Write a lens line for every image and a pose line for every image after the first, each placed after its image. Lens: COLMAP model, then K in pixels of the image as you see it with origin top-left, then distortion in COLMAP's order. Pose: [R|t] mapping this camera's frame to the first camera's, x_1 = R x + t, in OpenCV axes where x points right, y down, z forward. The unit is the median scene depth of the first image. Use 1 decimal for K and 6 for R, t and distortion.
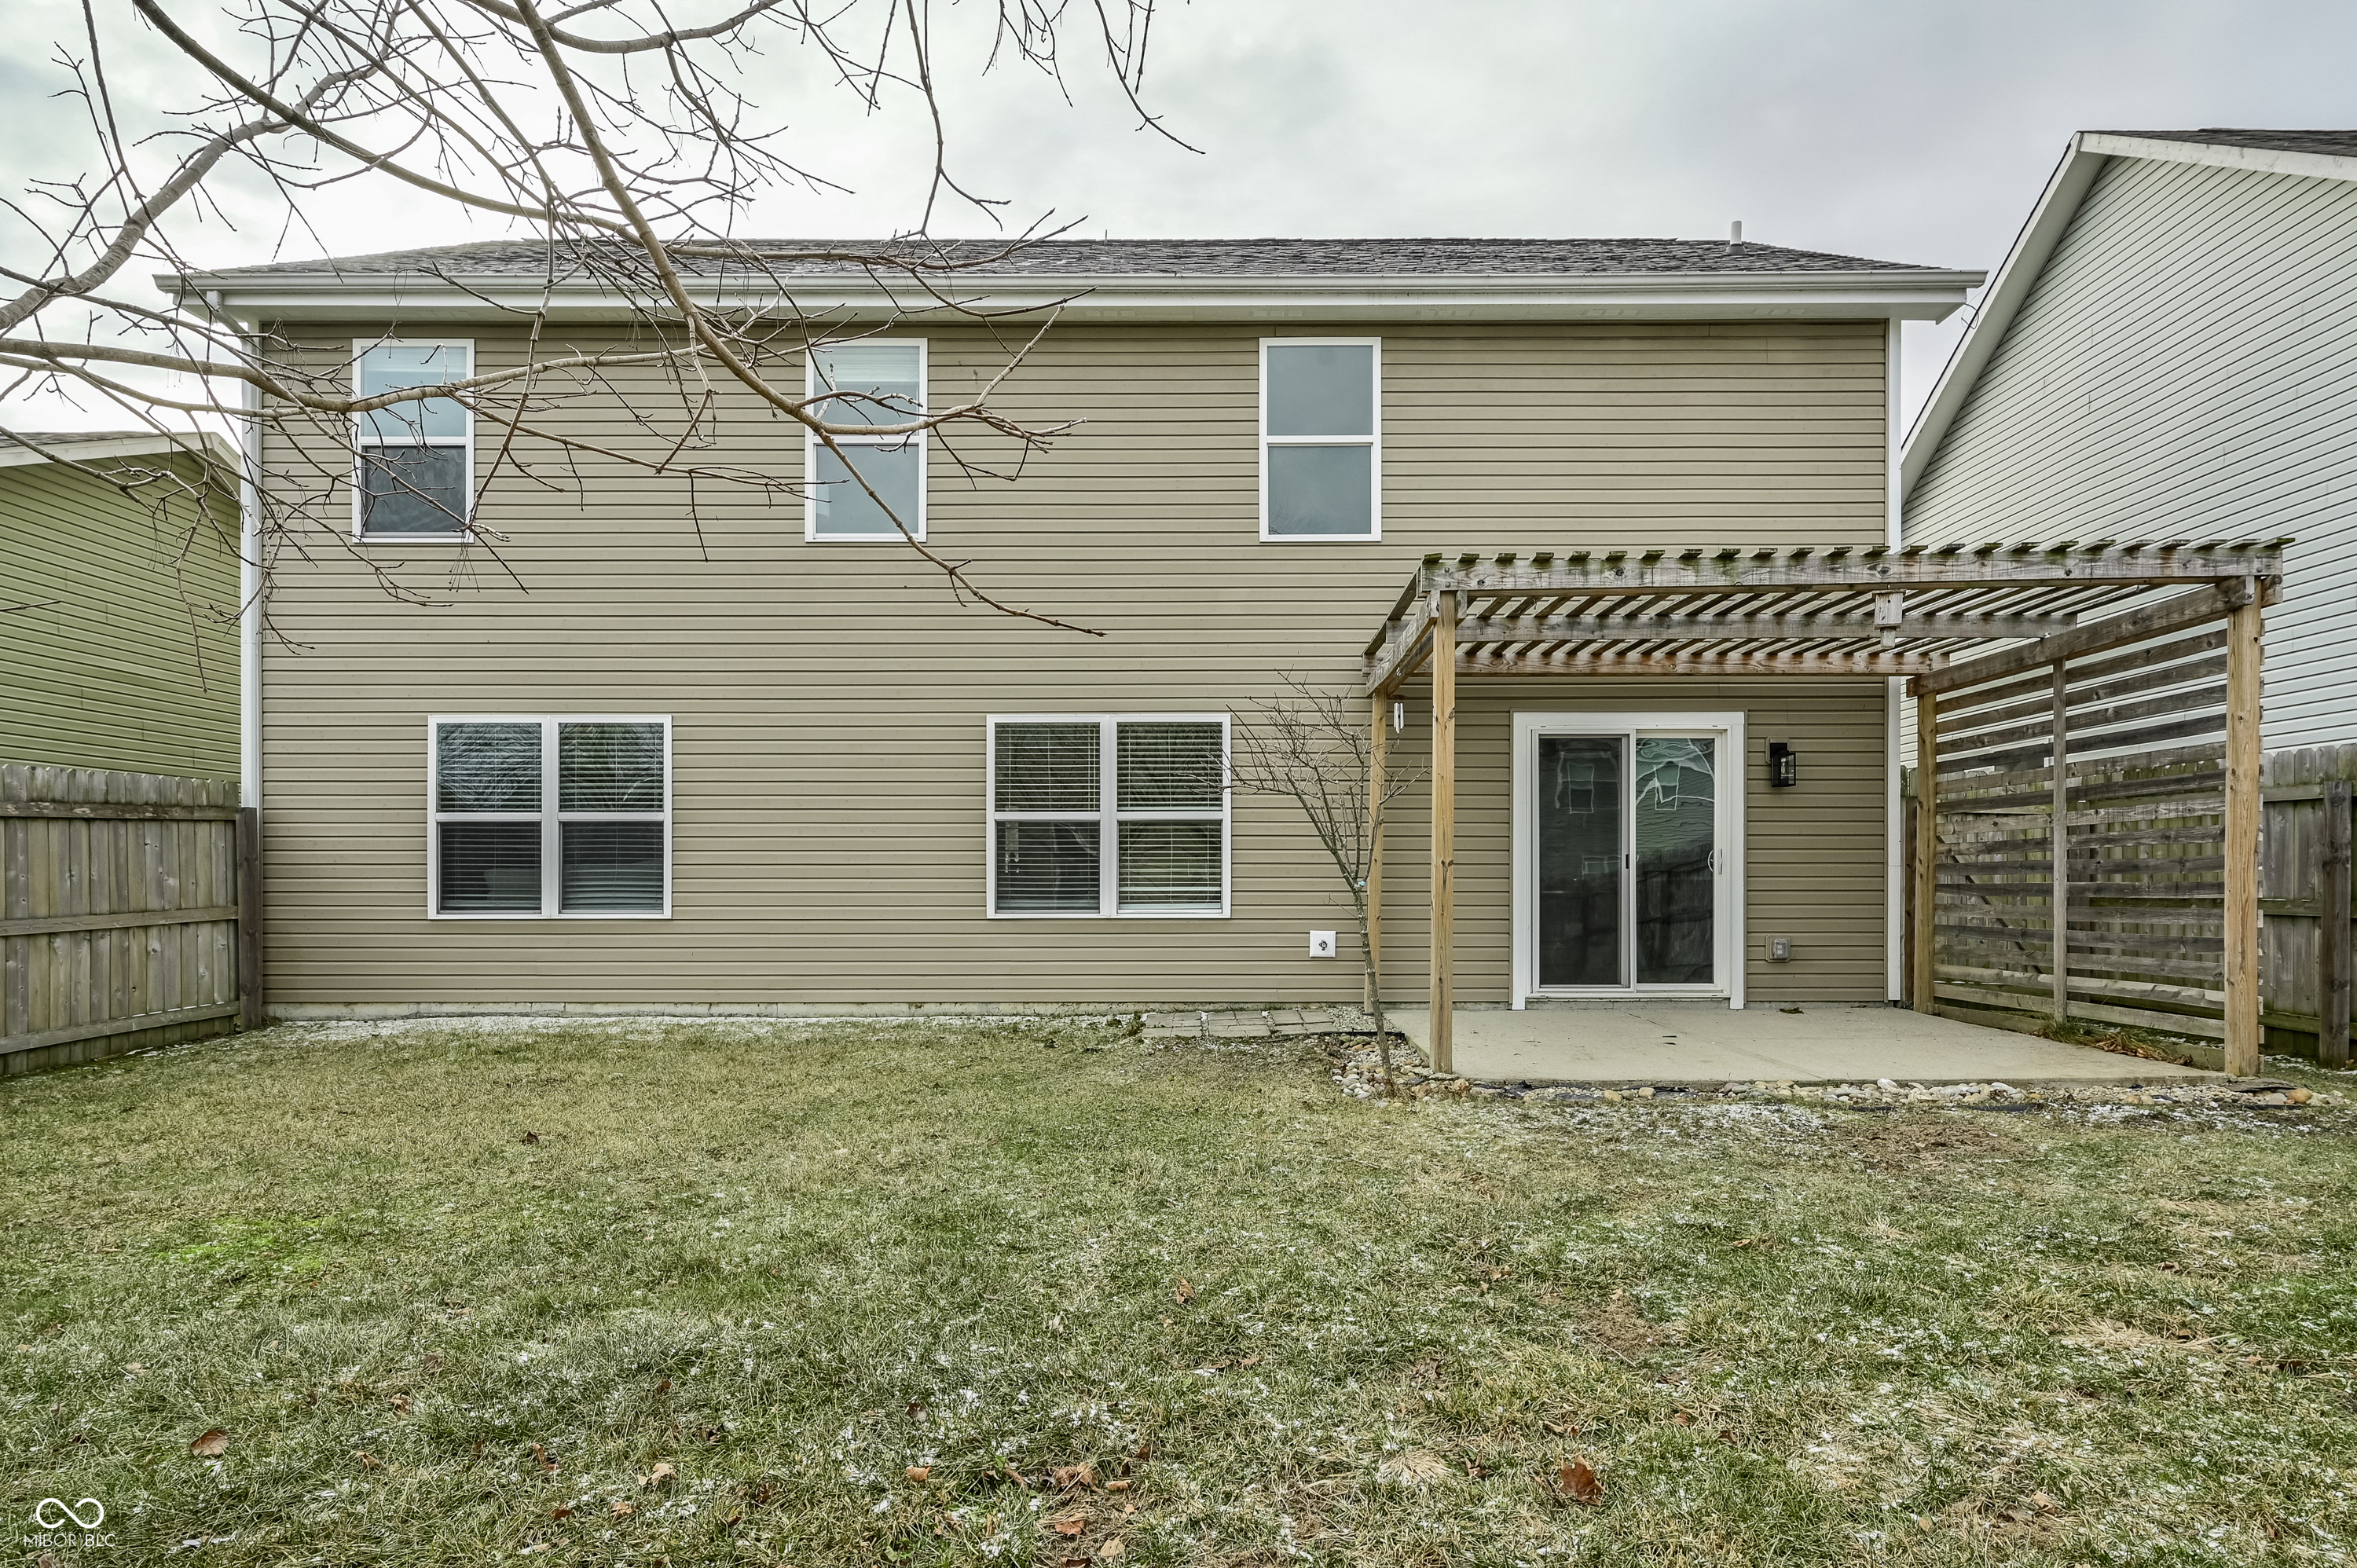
lens RADIAL K [[1246.2, 0, 1198.7], [0, 1246.2, 889.1], [0, 0, 1]] dist [0.000614, -0.000510]
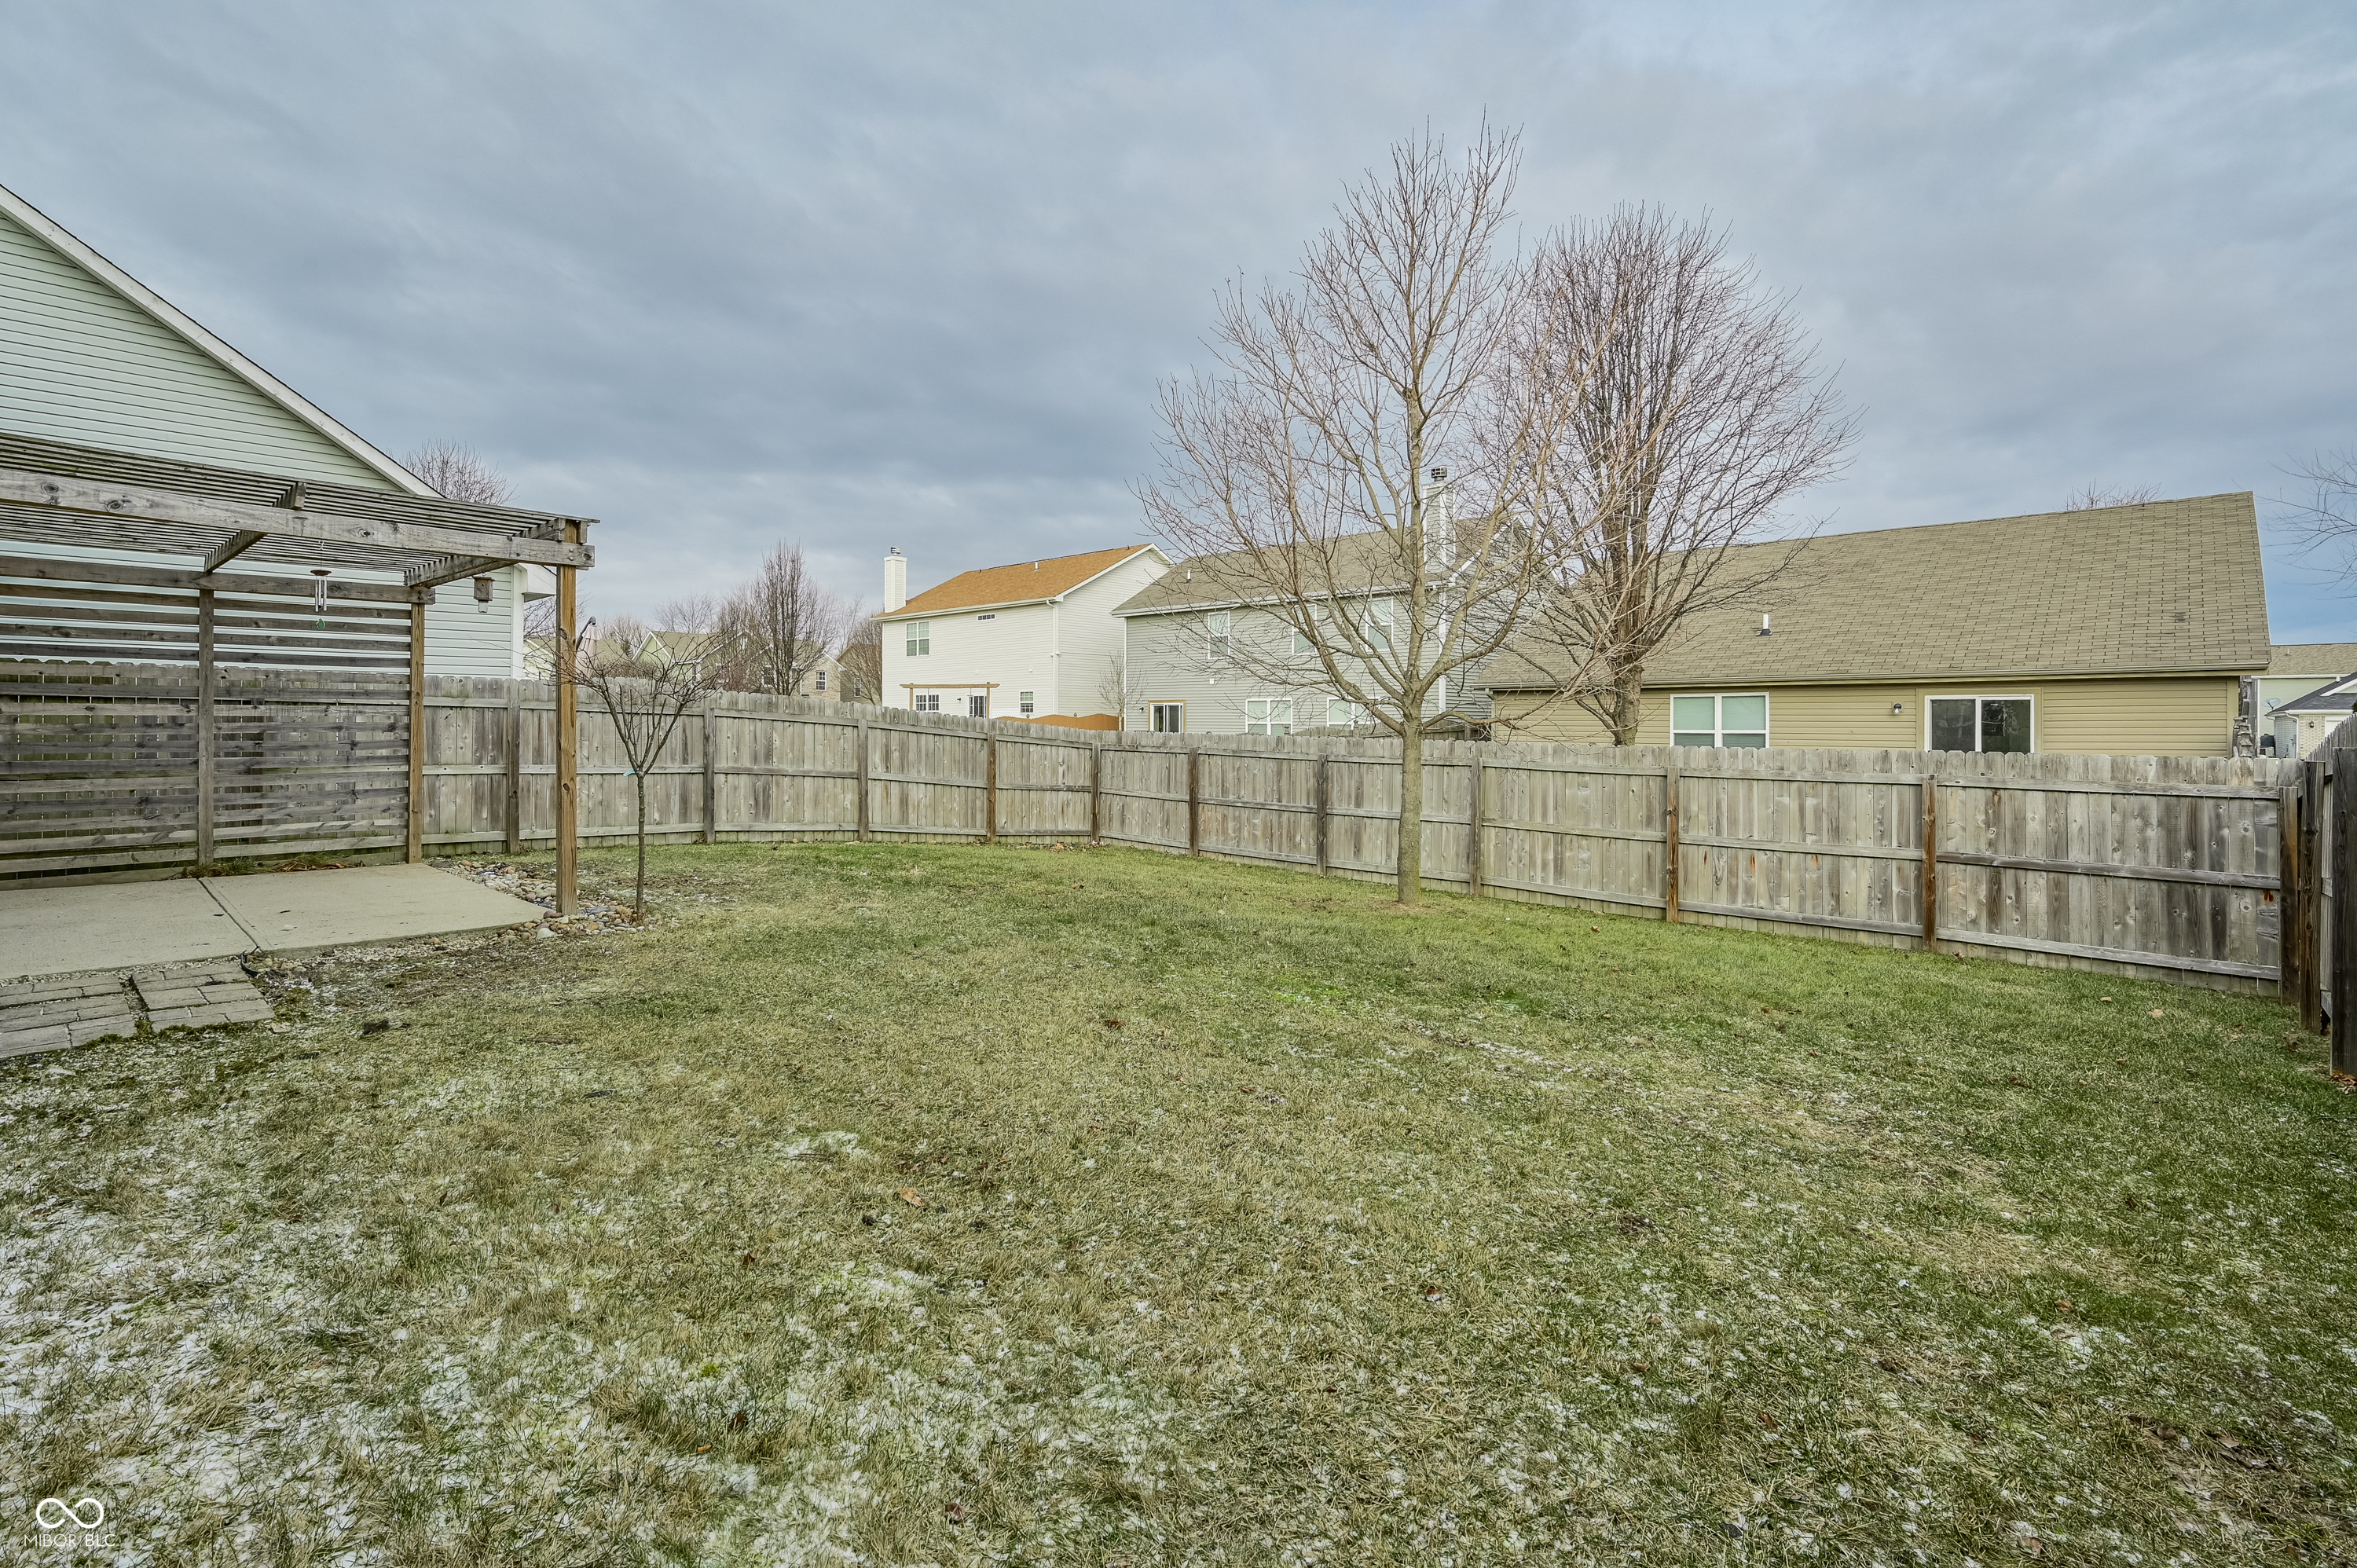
lens RADIAL K [[1082.7, 0, 1134.6], [0, 1082.7, 712.5], [0, 0, 1]] dist [0.000748, 0.000046]
pose [[-0.713240, 0.008772, 0.700865, -0.672542], [0.001434, 0.999938, -0.011055, -0.032653], [-0.700919, -0.006880, -0.713208, 0.941121]]
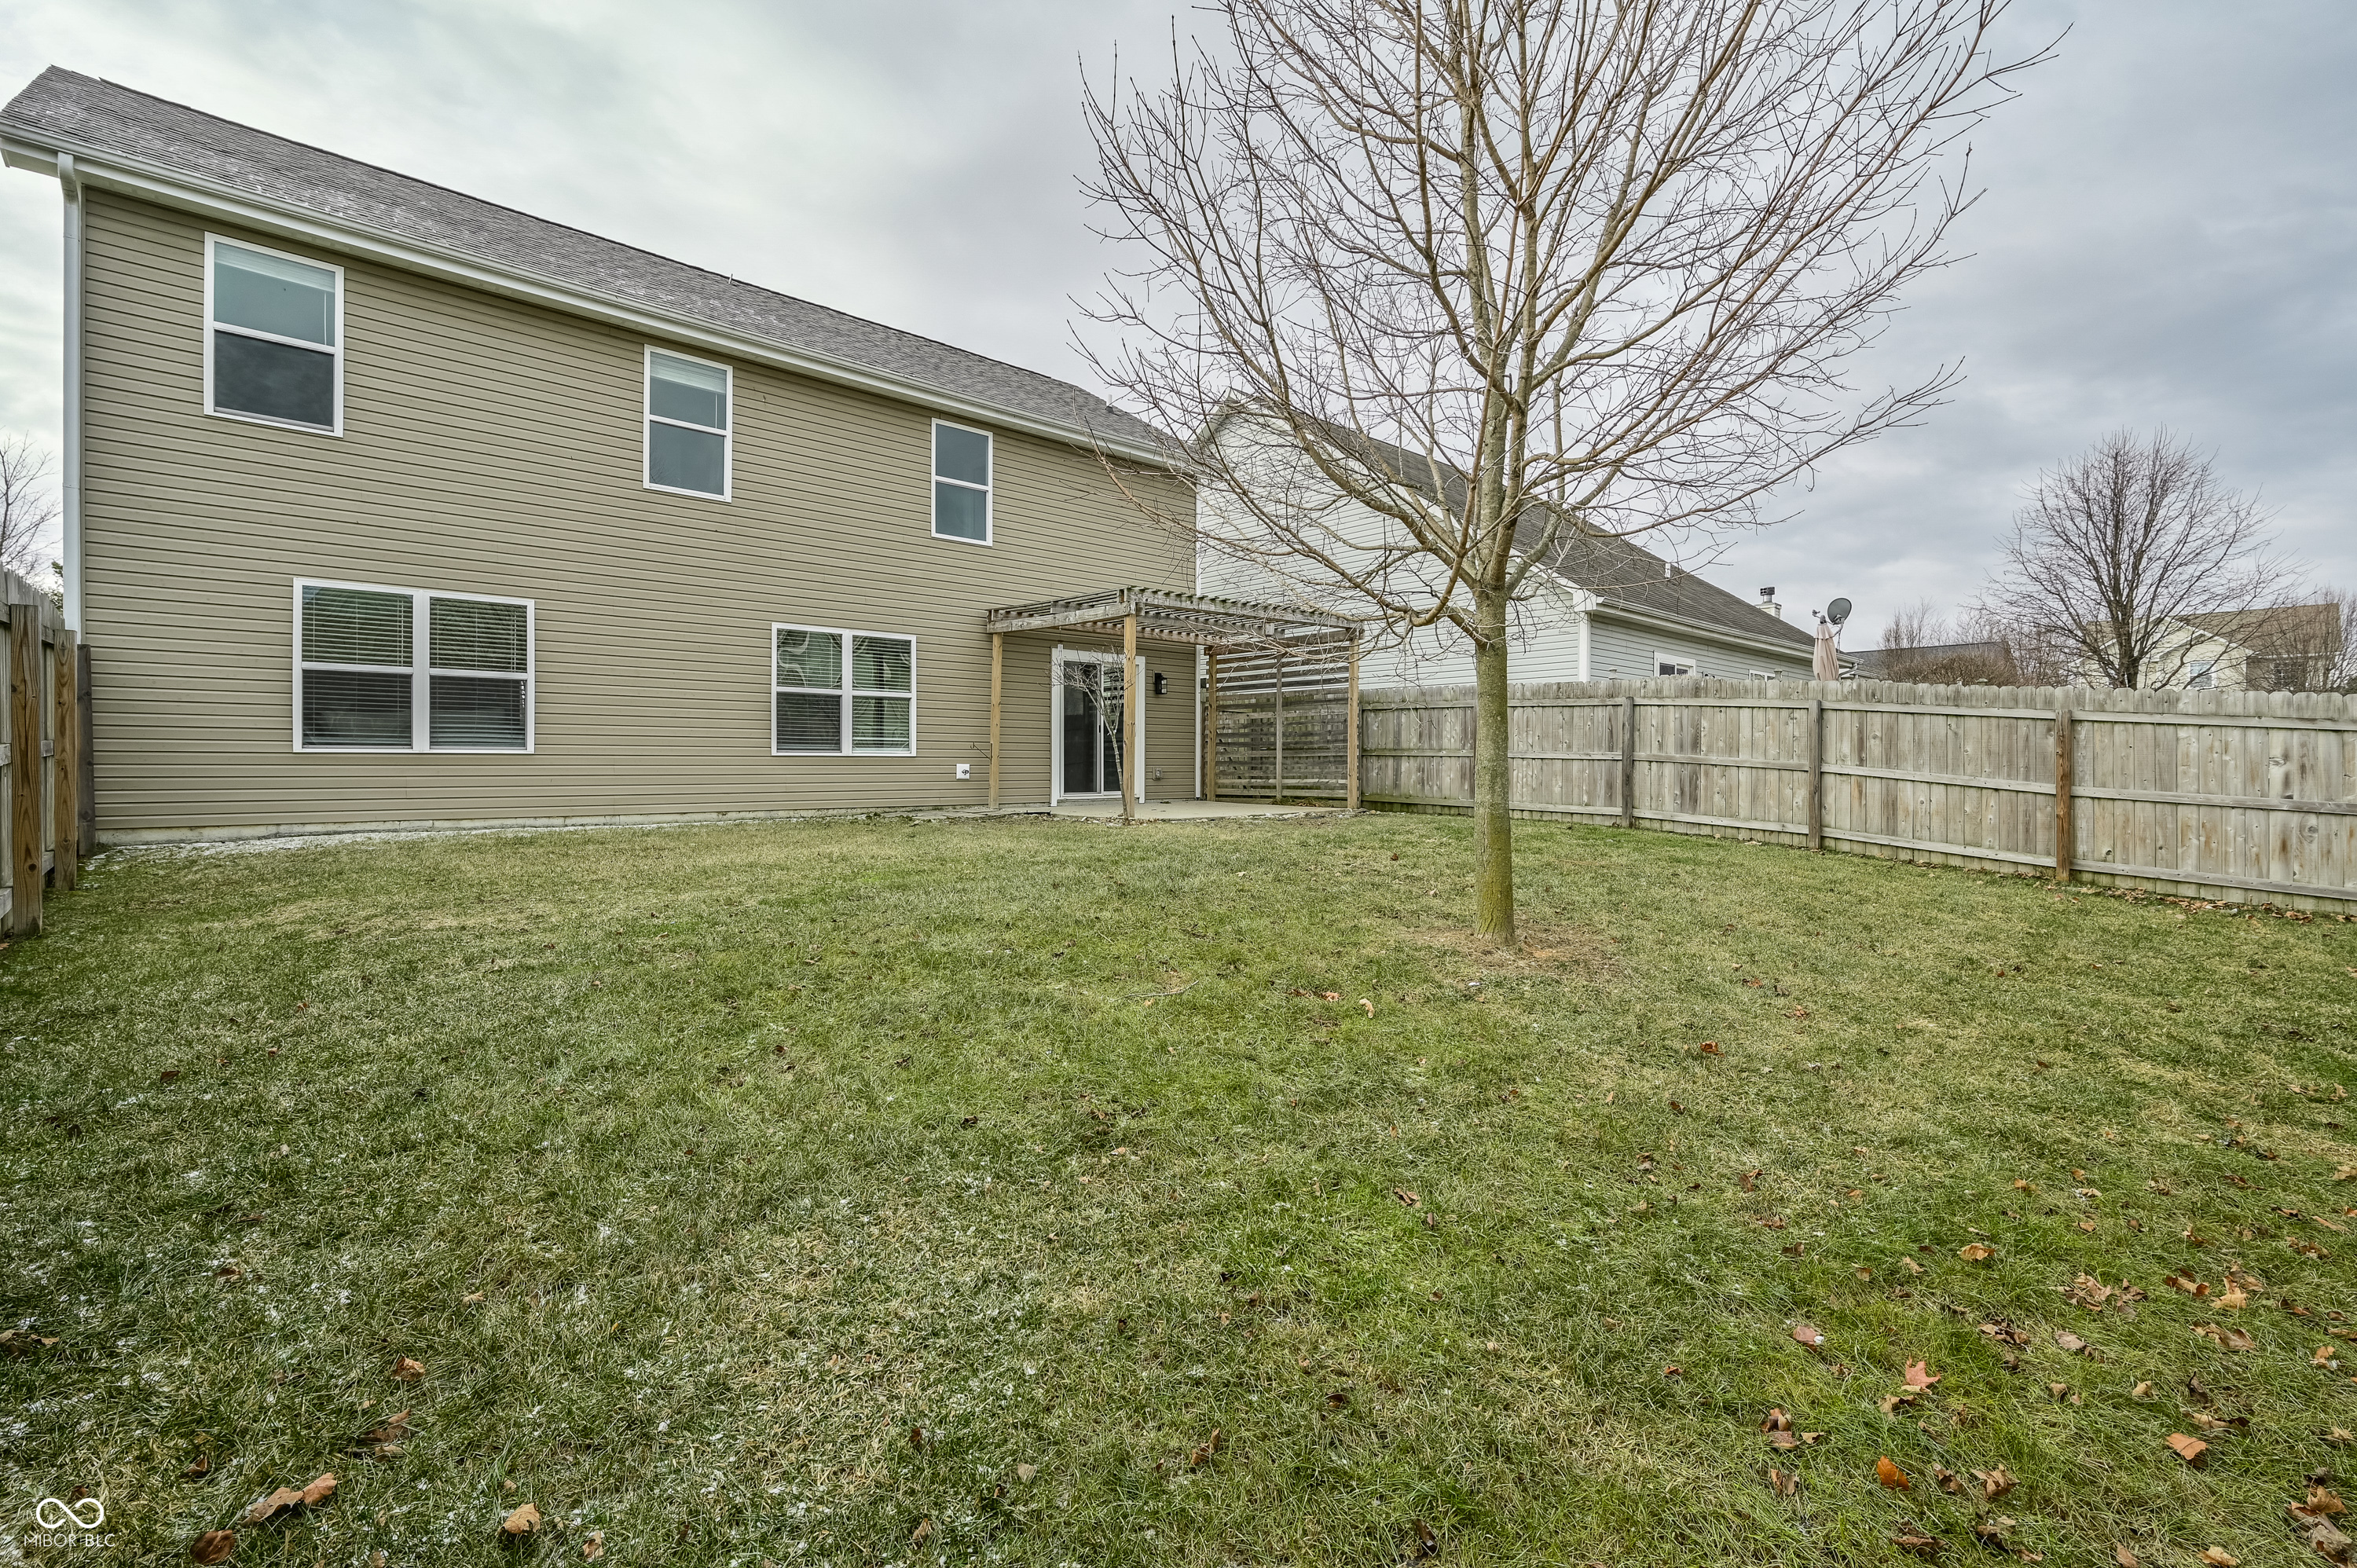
lens RADIAL K [[1052.1, 0, 1186.4], [0, 1052.1, 770.6], [0, 0, 1]] dist [-0.000870, -0.001057]
pose [[0.725584, -0.001835, 0.688131, -0.695756], [0.000236, 0.999997, 0.002417, 0.039679], [-0.688134, -0.001591, 0.725582, -0.290698]]
